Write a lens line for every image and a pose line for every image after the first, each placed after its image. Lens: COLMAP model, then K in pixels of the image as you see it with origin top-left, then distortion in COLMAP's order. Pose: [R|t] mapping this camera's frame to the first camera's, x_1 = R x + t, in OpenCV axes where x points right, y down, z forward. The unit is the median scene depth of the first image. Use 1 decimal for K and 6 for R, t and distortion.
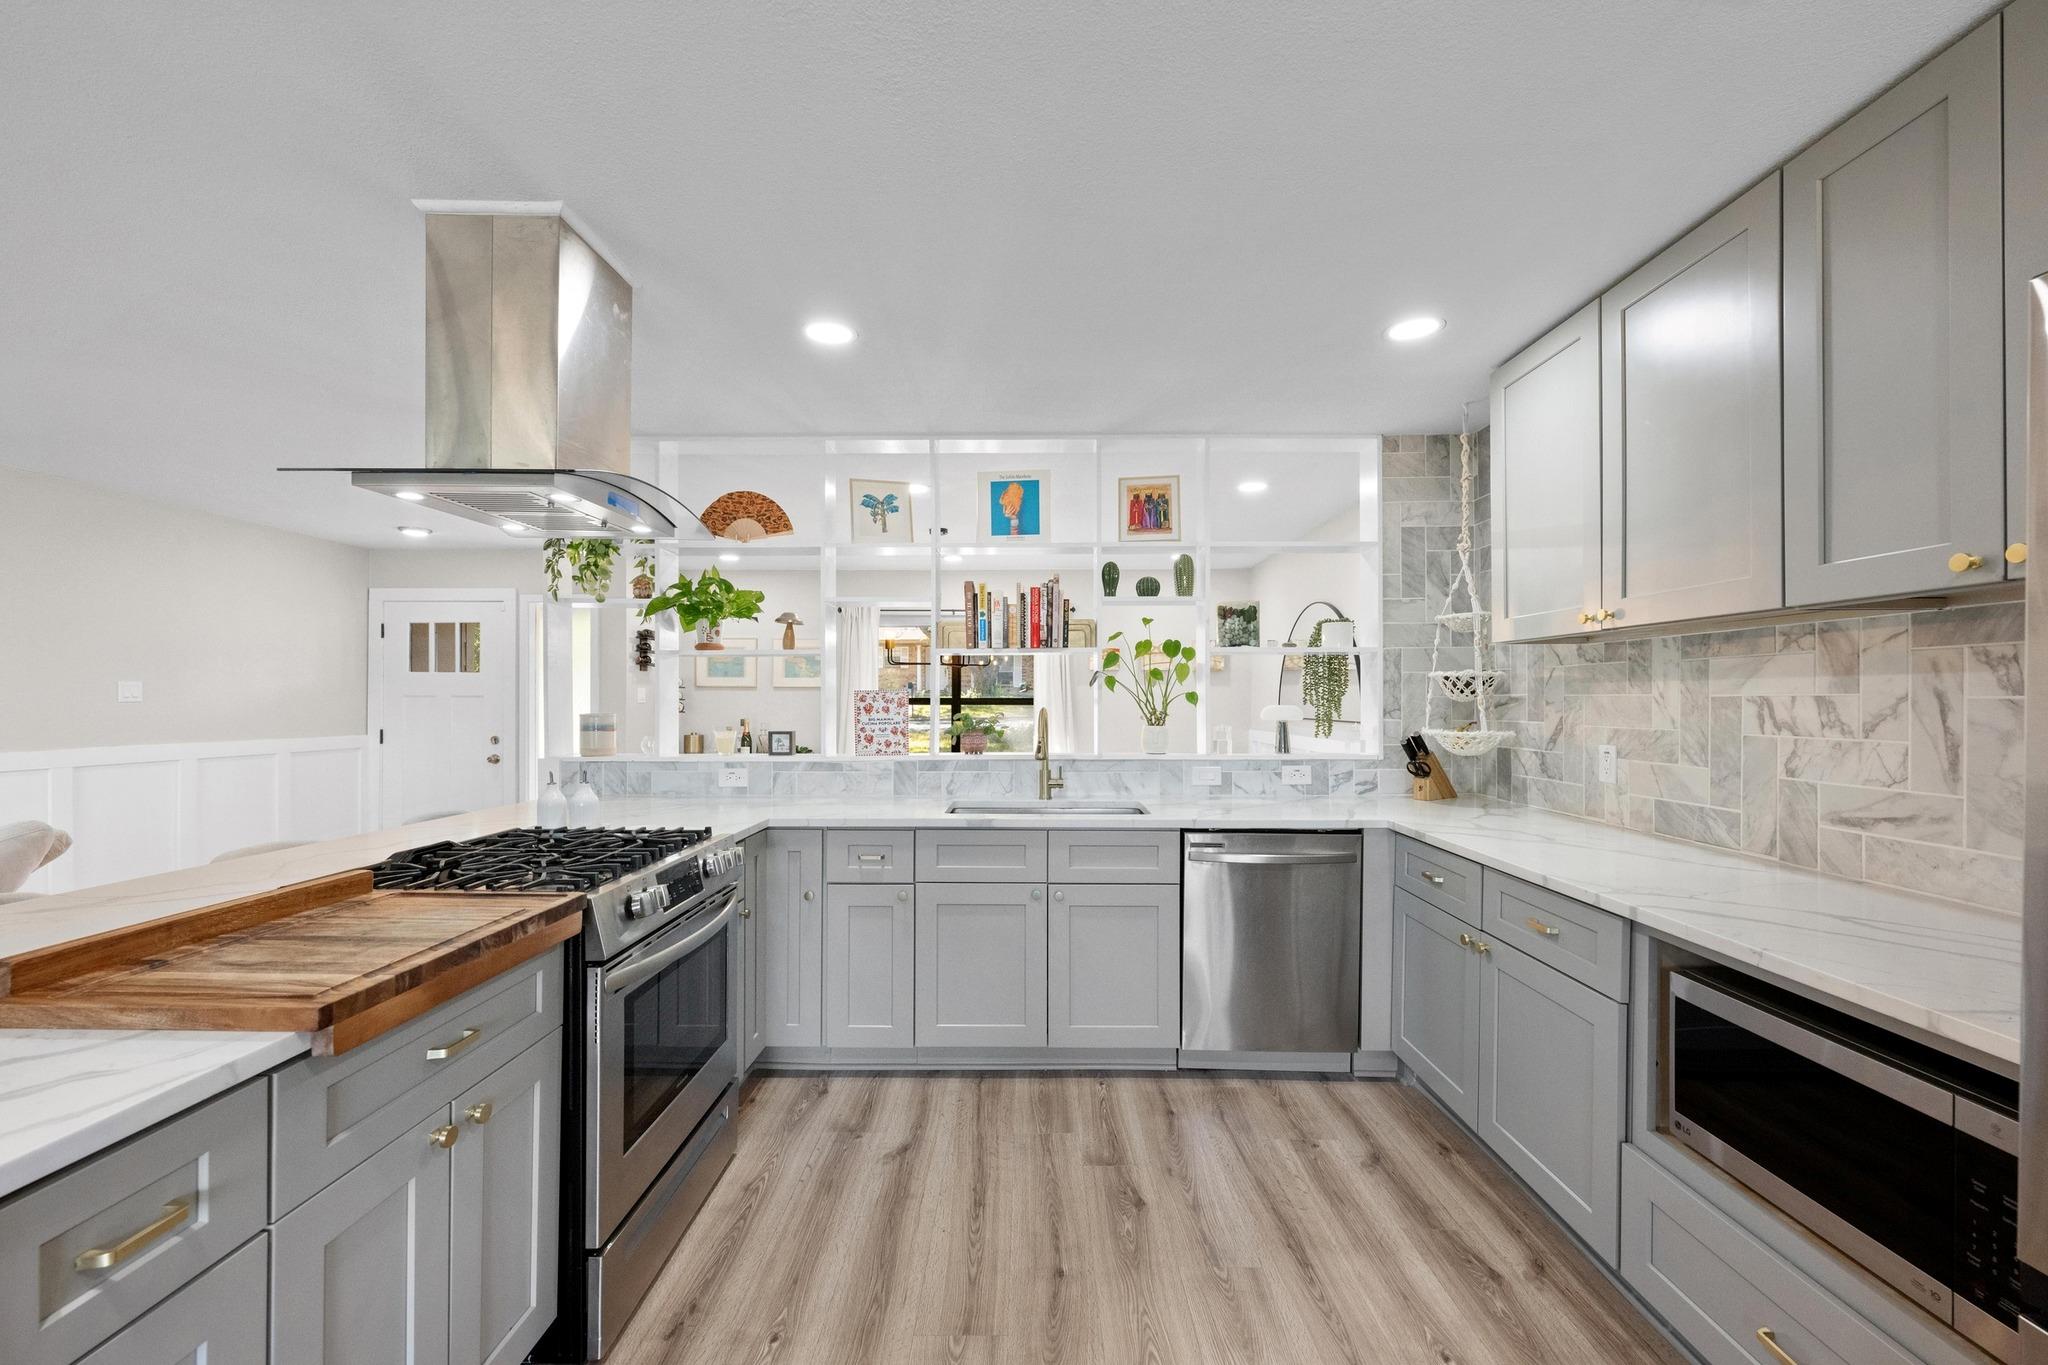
lens RADIAL K [[819.6, 0, 1031.0], [0, 819.6, 694.1], [0, 0, 1]] dist [-0.001588, -0.000680]
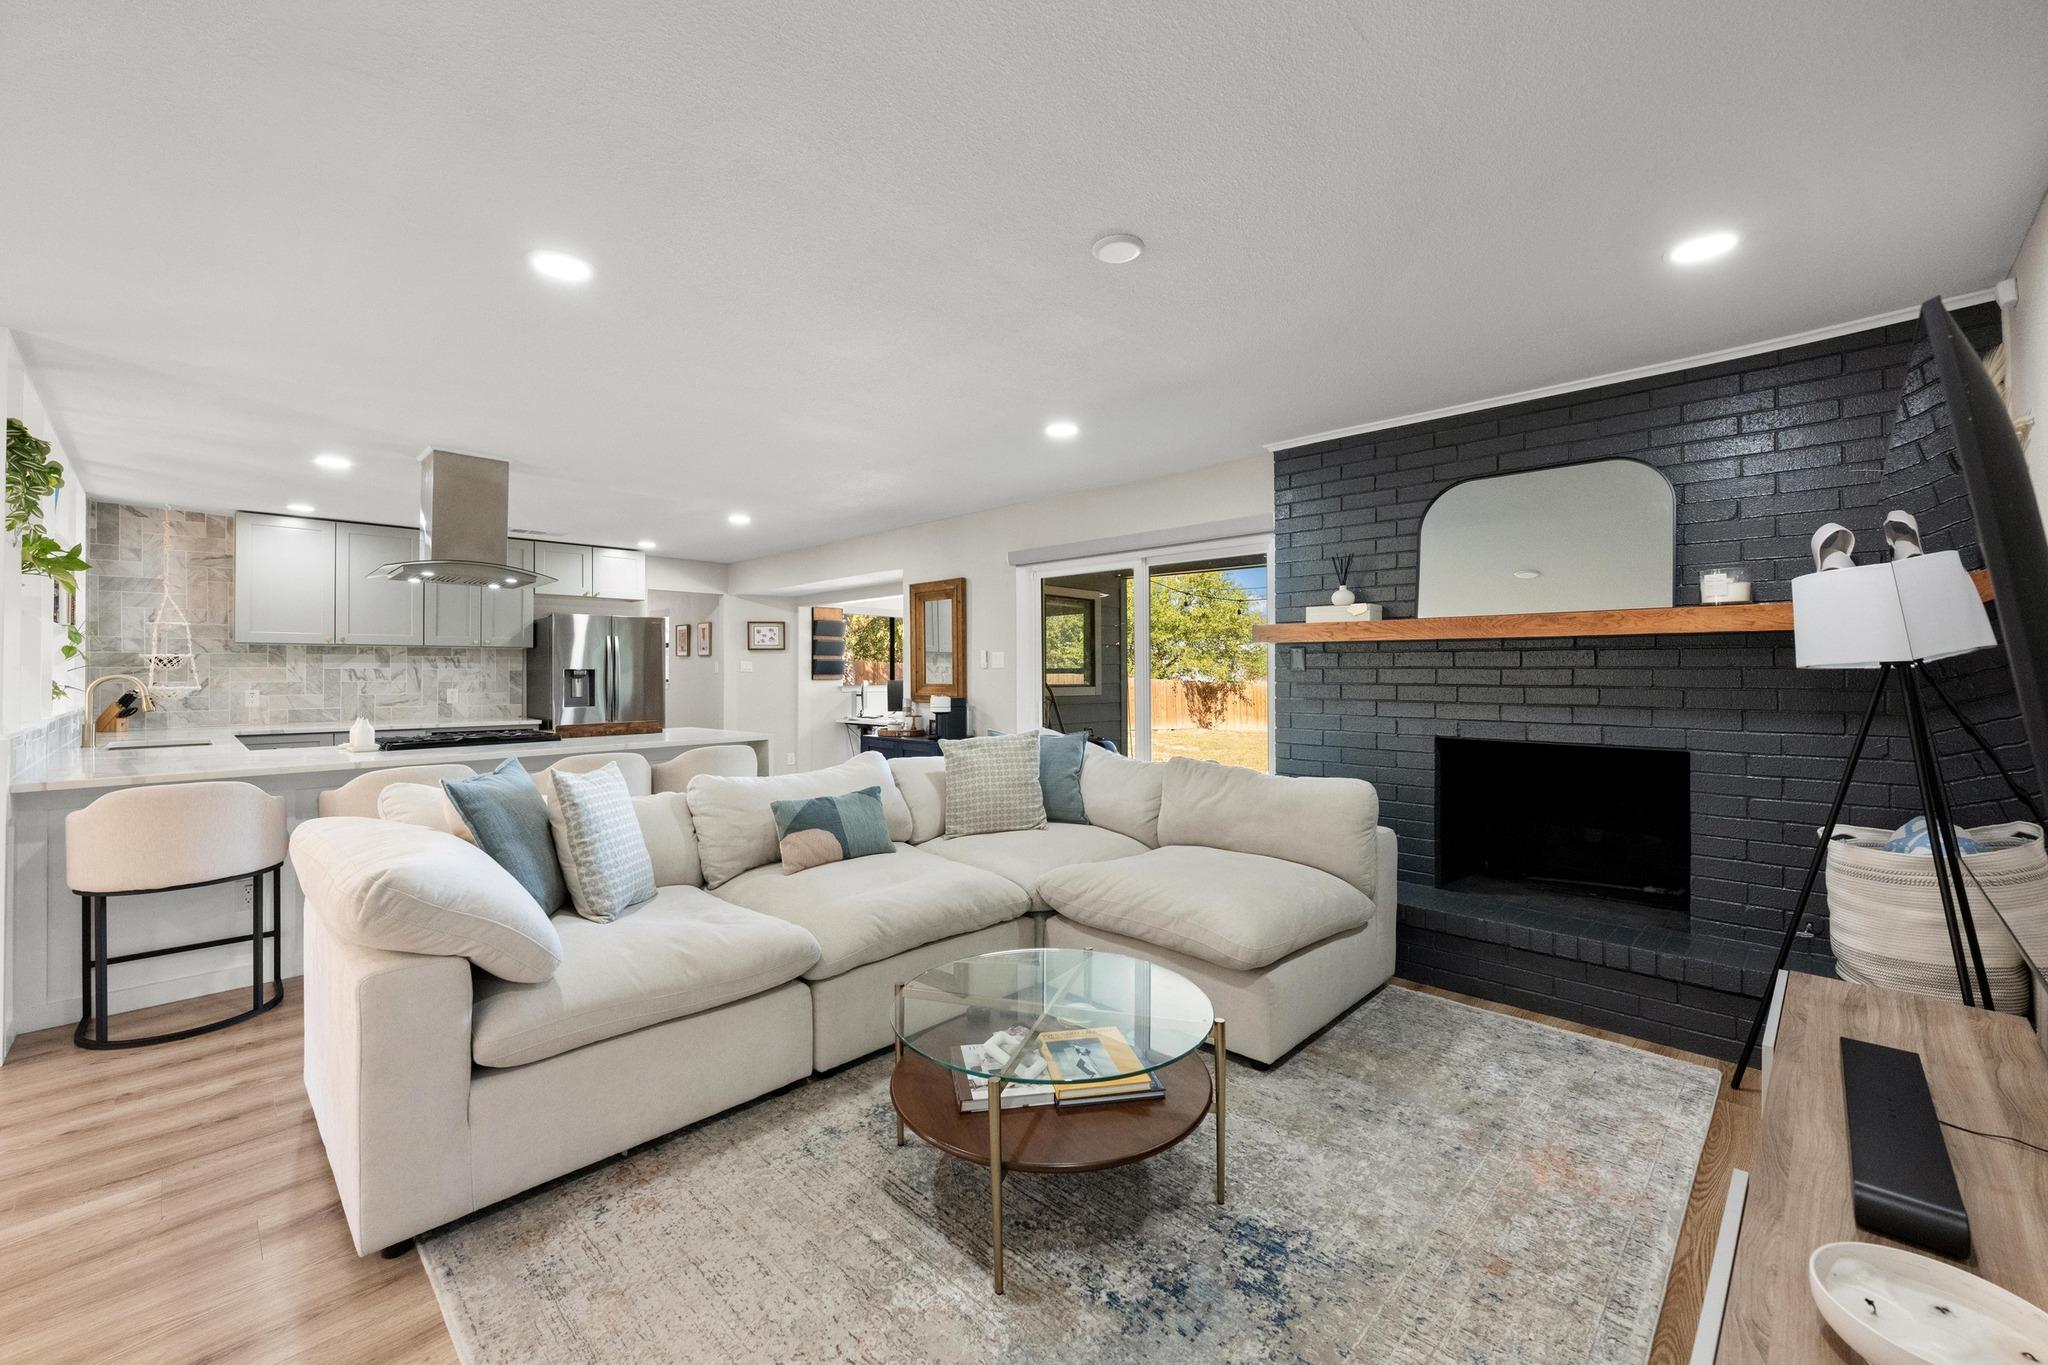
lens RADIAL K [[819.6, 0, 1043.5], [0, 819.6, 665.6], [0, 0, 1]] dist [-0.001588, -0.000680]
pose [[-0.735897, 0.009241, 0.677031, -2.211357], [0.000694, 0.999917, -0.012894, 0.023518], [-0.677093, -0.009019, -0.735842, 1.083067]]
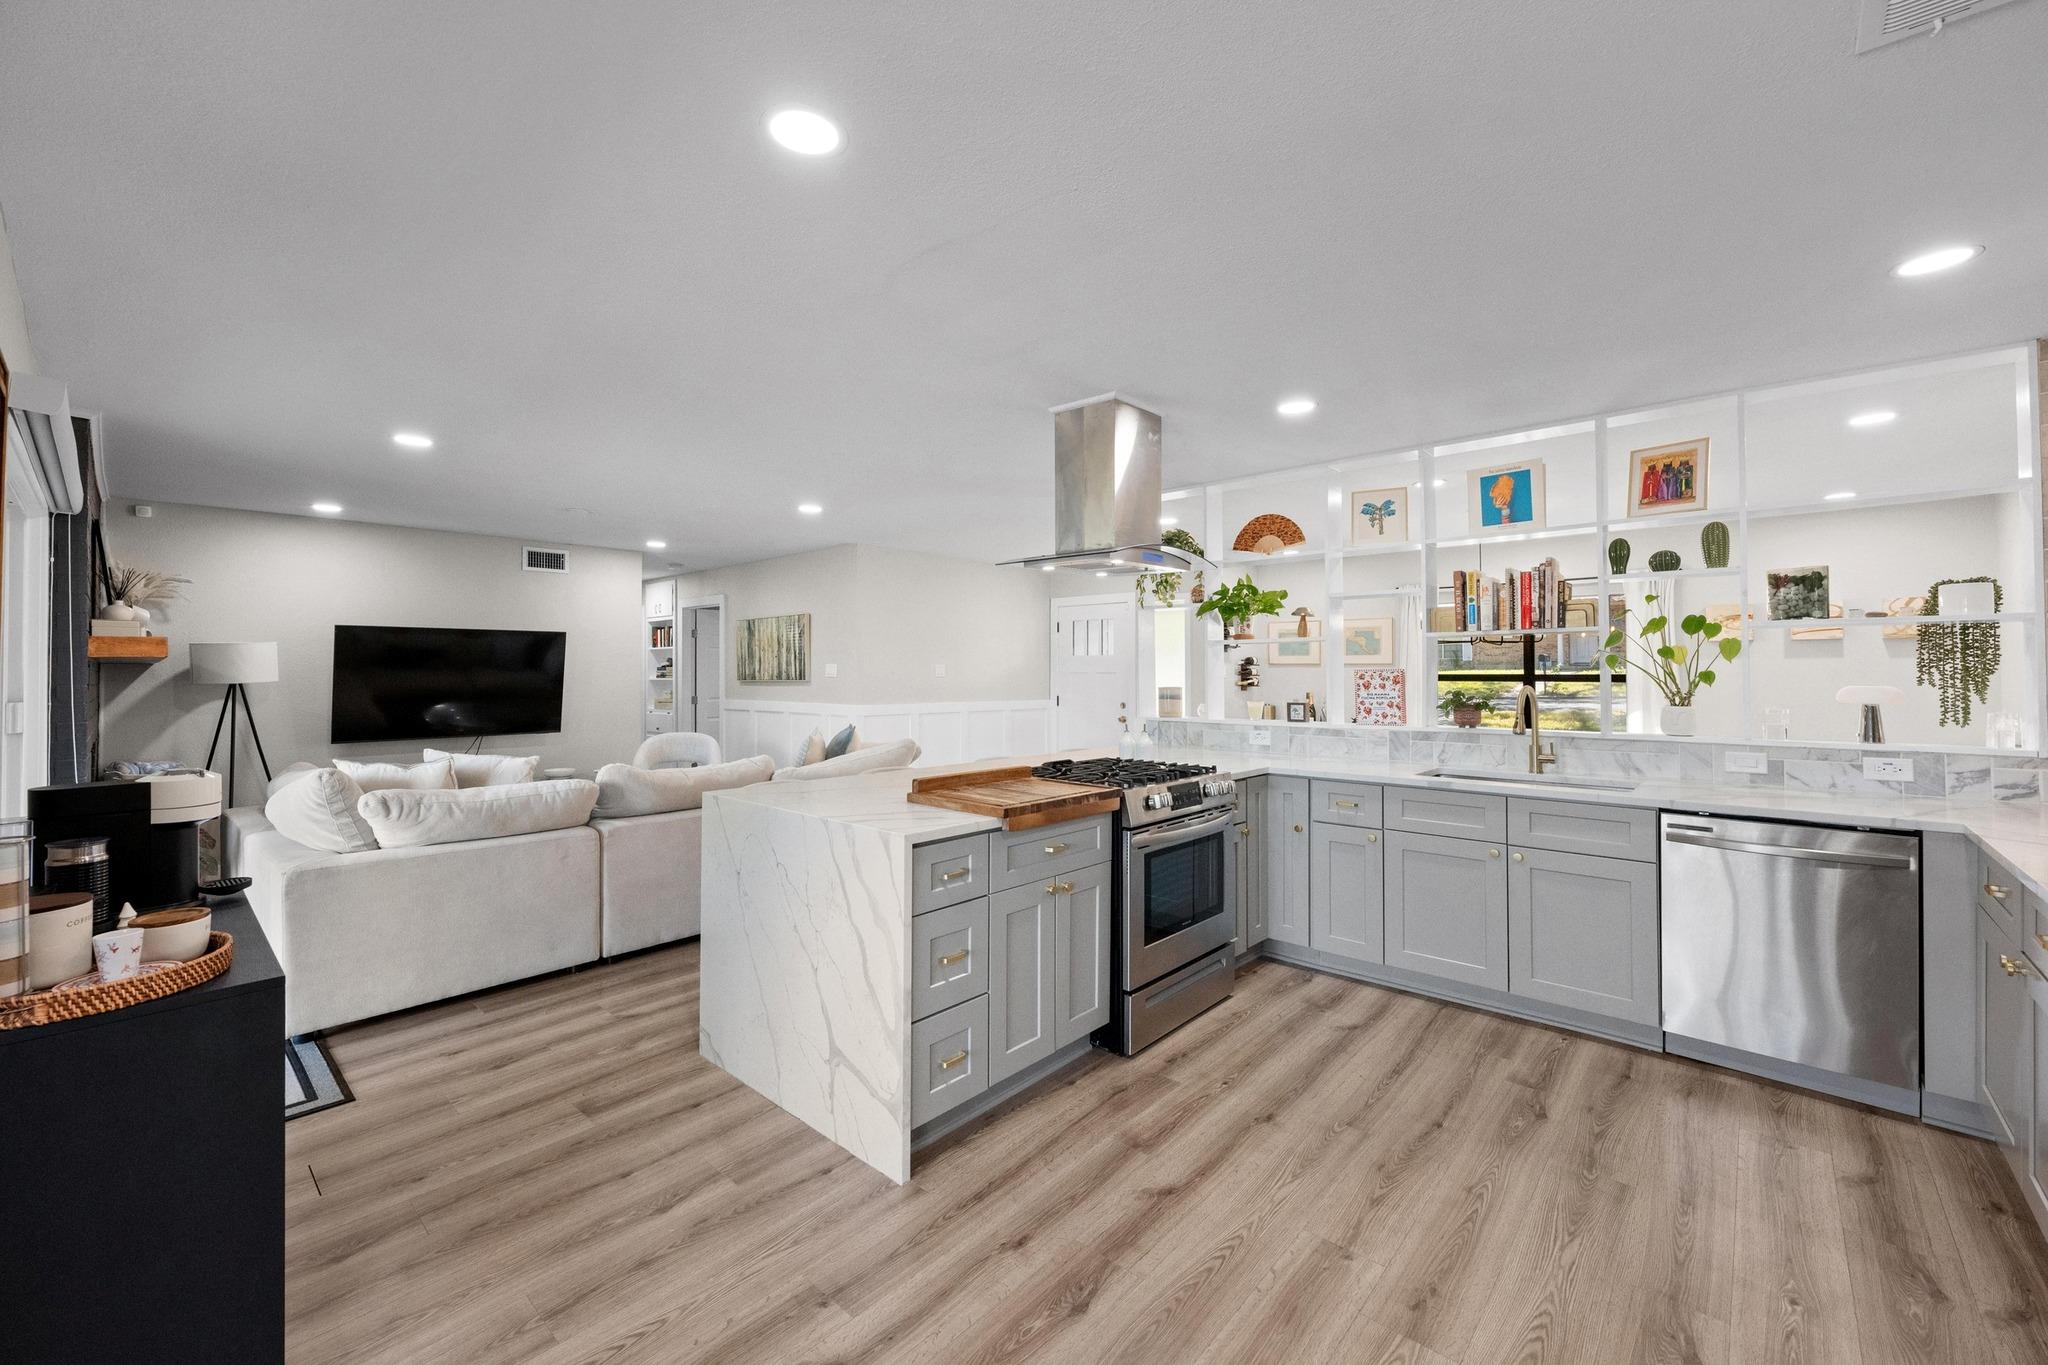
lens RADIAL K [[819.6, 0, 1024.4], [0, 819.6, 651.8], [0, 0, 1]] dist [-0.001588, -0.000680]
pose [[0.748425, -0.017426, -0.662990, 0.259822], [0.004498, 0.999765, -0.021200, -0.009224], [0.663204, 0.012884, 0.748328, -0.256448]]
